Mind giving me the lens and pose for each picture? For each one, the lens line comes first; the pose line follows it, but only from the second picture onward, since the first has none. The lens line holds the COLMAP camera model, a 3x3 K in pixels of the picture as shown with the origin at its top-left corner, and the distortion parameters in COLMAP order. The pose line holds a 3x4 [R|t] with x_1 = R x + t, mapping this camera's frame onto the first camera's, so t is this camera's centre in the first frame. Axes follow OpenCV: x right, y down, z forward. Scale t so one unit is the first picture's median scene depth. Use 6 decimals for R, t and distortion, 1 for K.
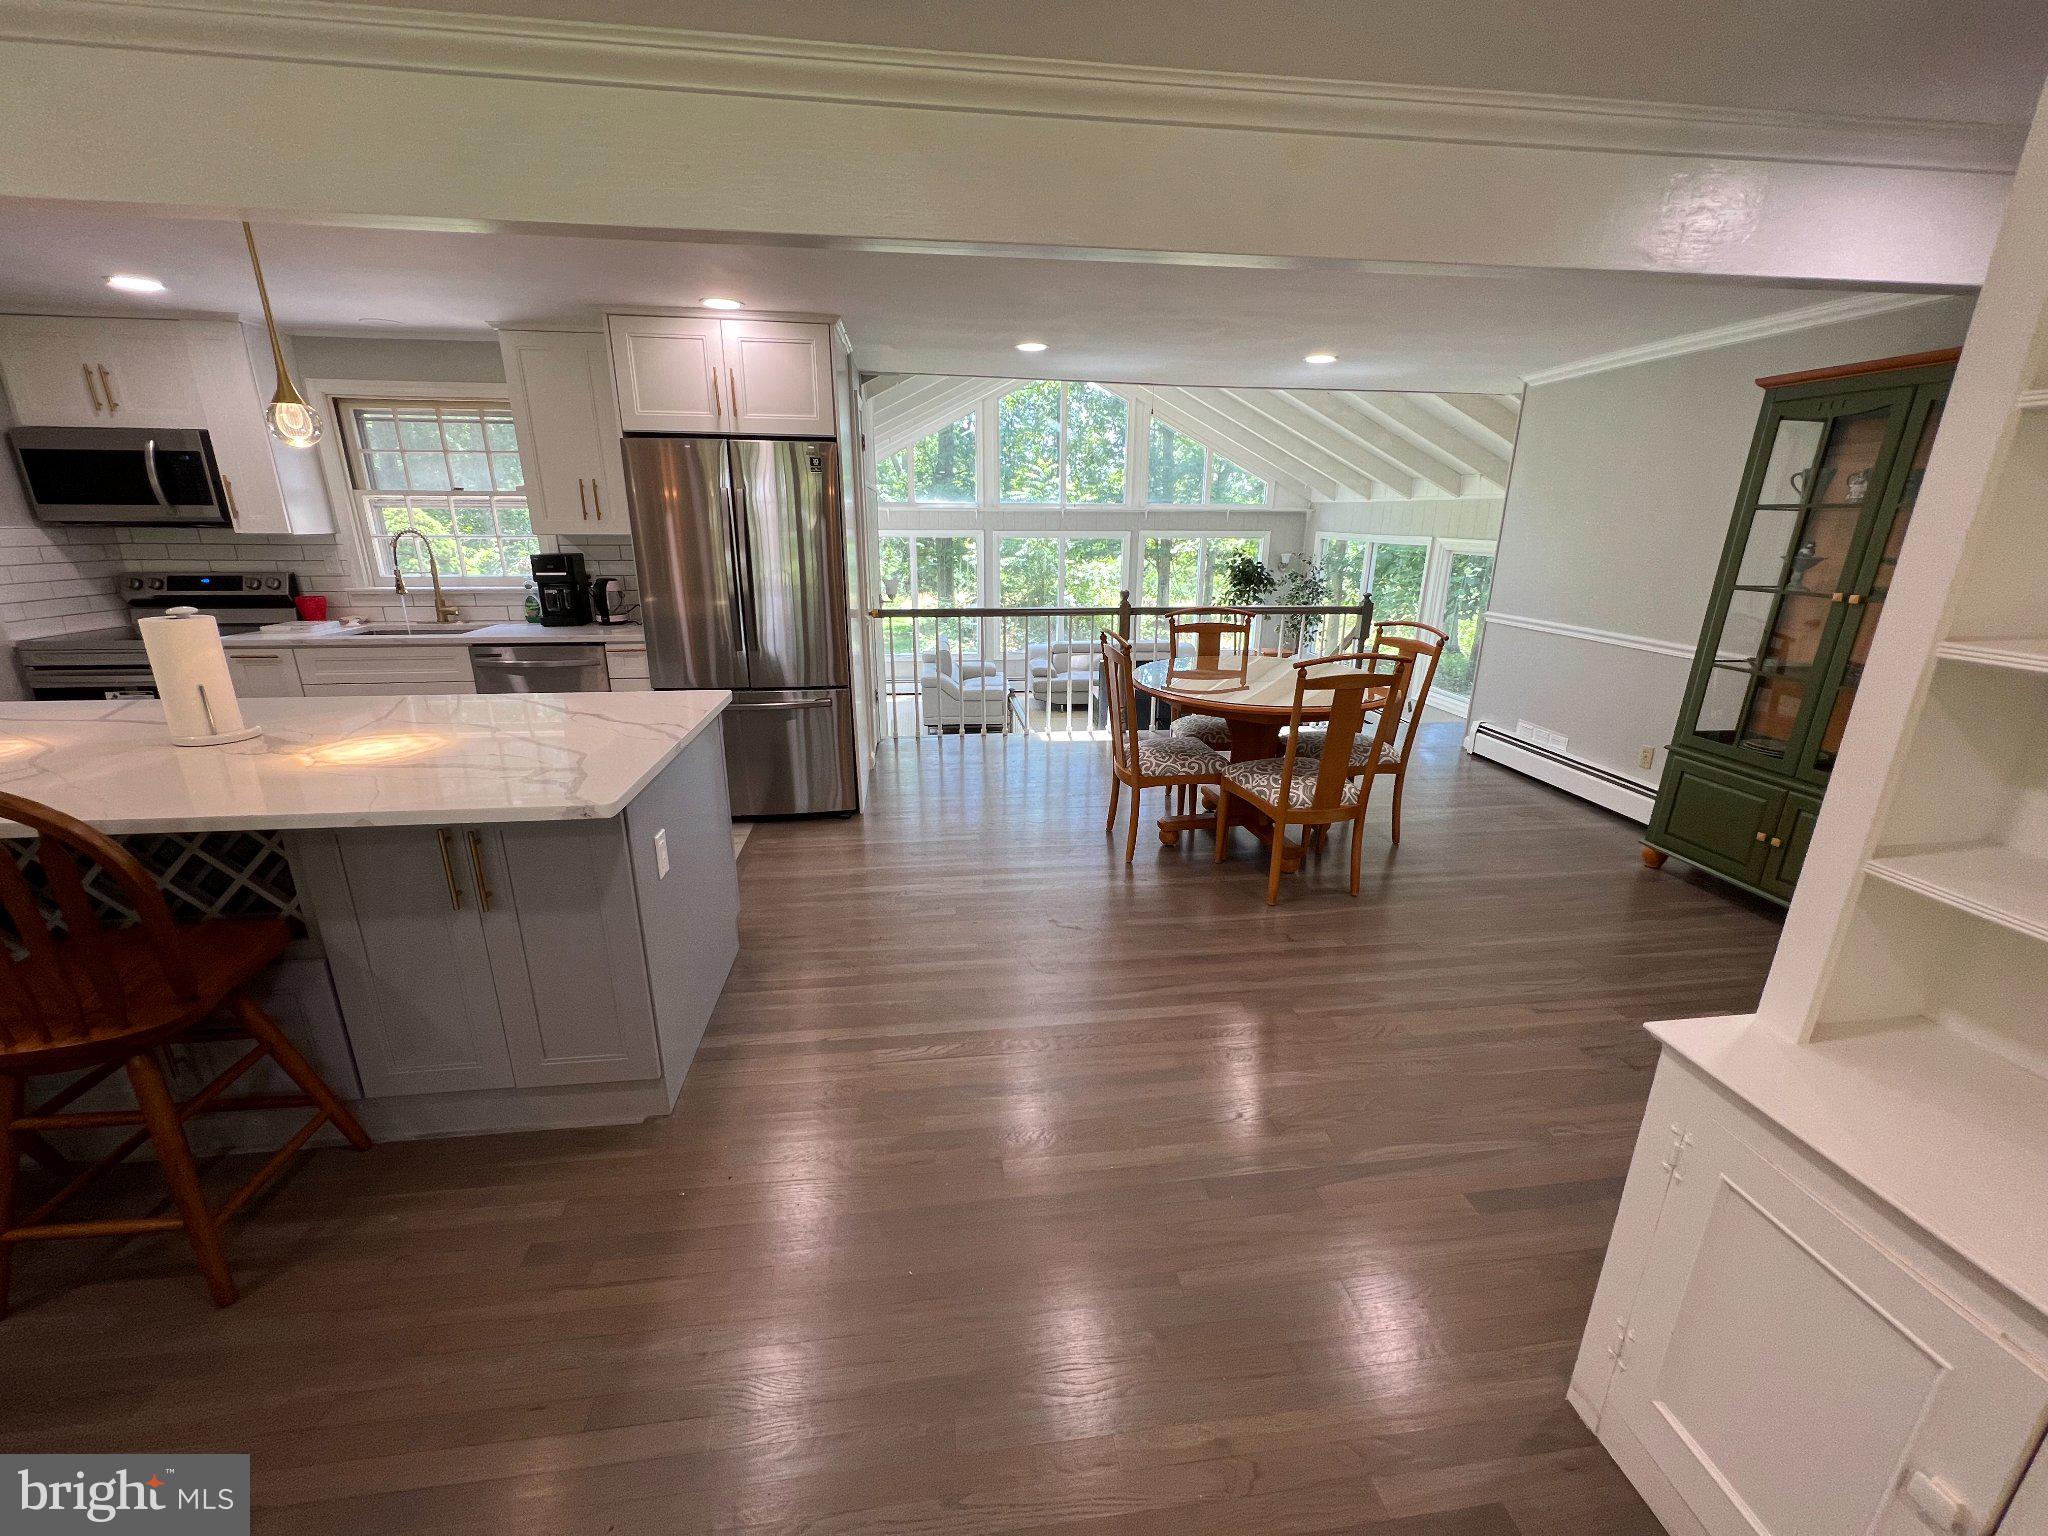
lens RADIAL K [[822.3, 0, 1025.5], [0, 822.3, 768.1], [0, 0, 1]] dist [0.001647, -0.000031]
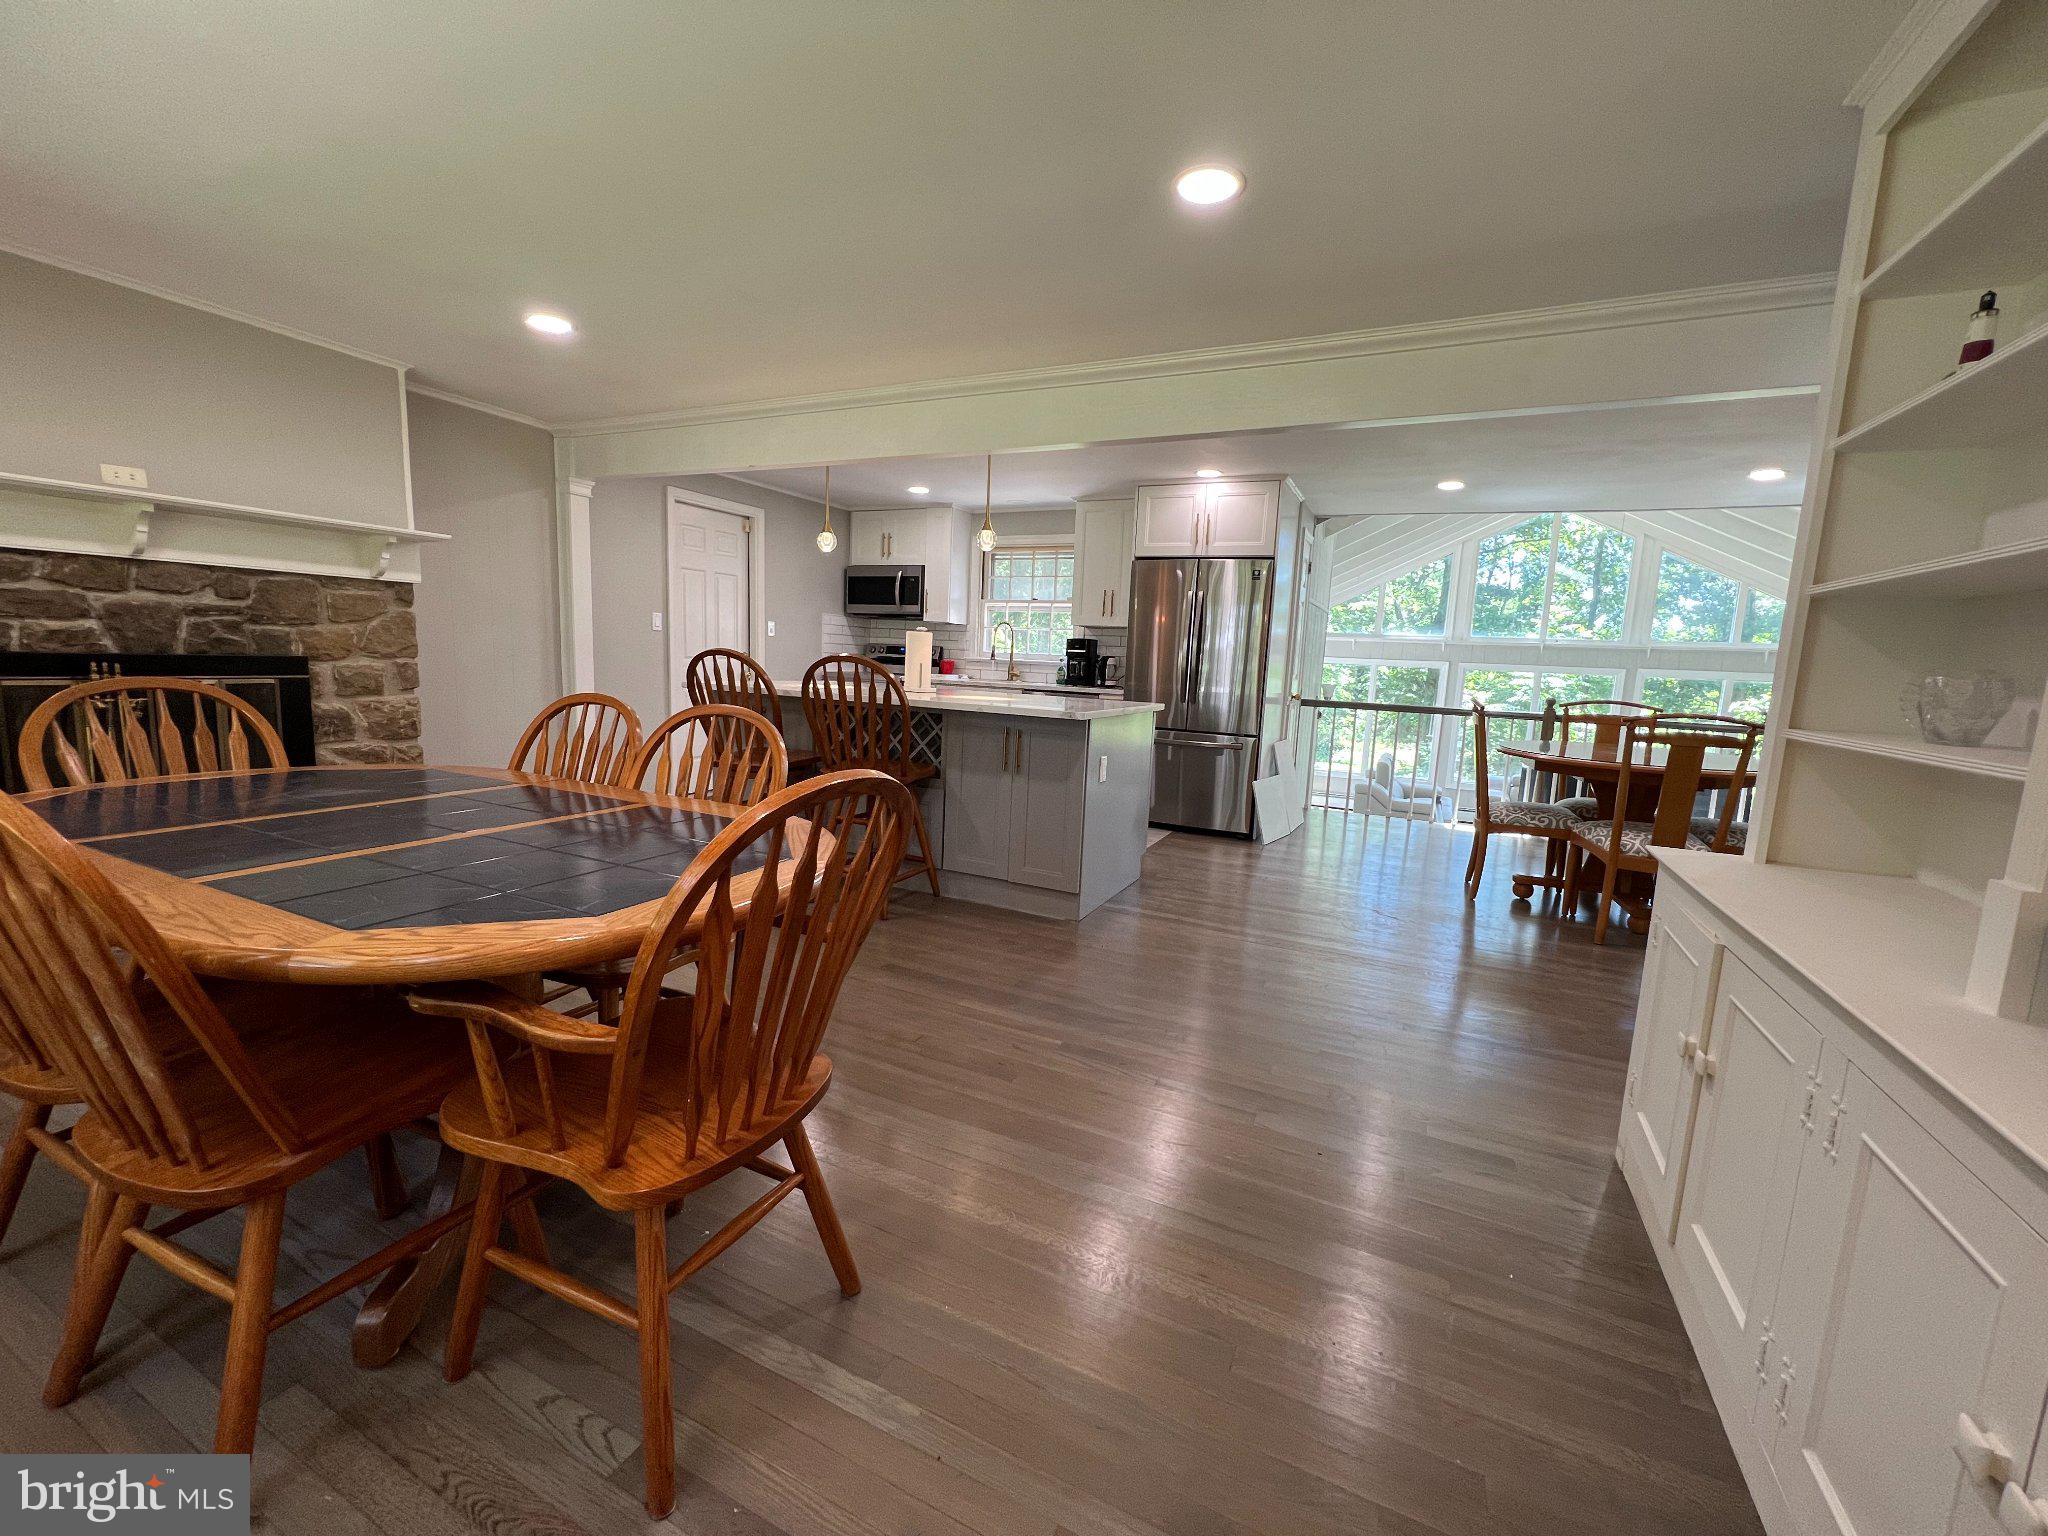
lens RADIAL K [[822.3, 0, 1023.9], [0, 822.3, 769.0], [0, 0, 1]] dist [0.001647, -0.000031]
pose [[0.838312, 0.104363, -0.535108, 0.192297], [-0.196465, 0.973391, -0.117944, 0.190598], [0.508561, 0.204004, 0.836509, -0.297617]]
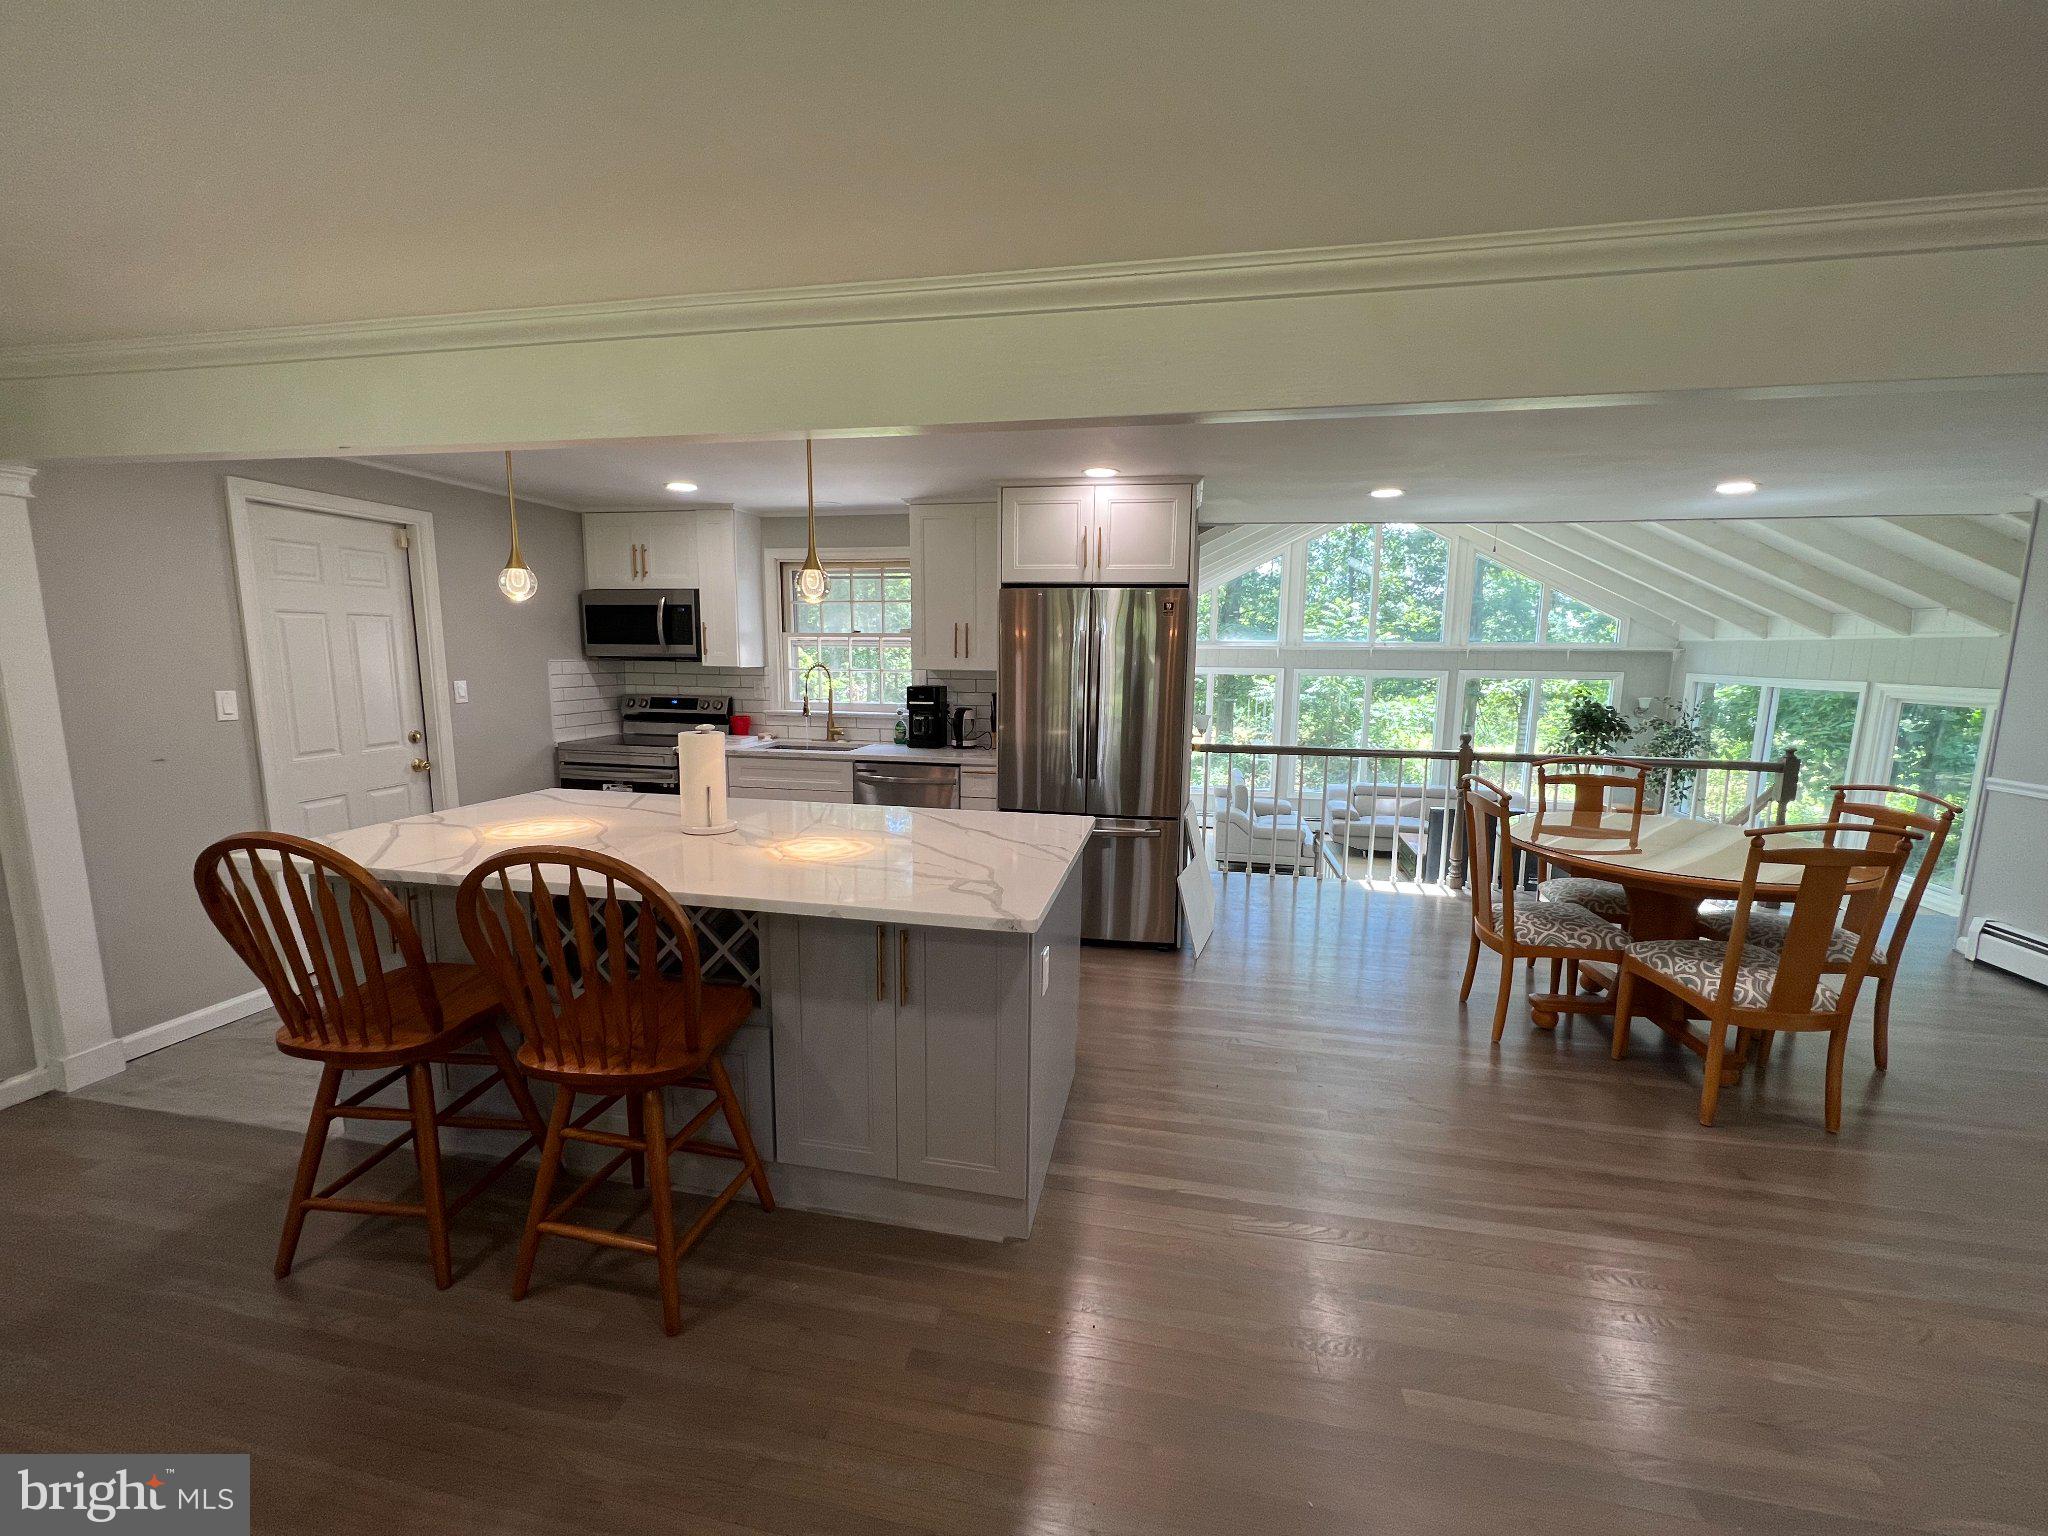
lens RADIAL K [[822.3, 0, 1024.5], [0, 822.3, 768.2], [0, 0, 1]] dist [0.001647, -0.000031]
pose [[0.948206, 0.049122, -0.313836, -0.085845], [-0.097768, 0.985142, -0.141195, 0.000763], [0.302238, 0.164565, 0.938920, -0.015371]]
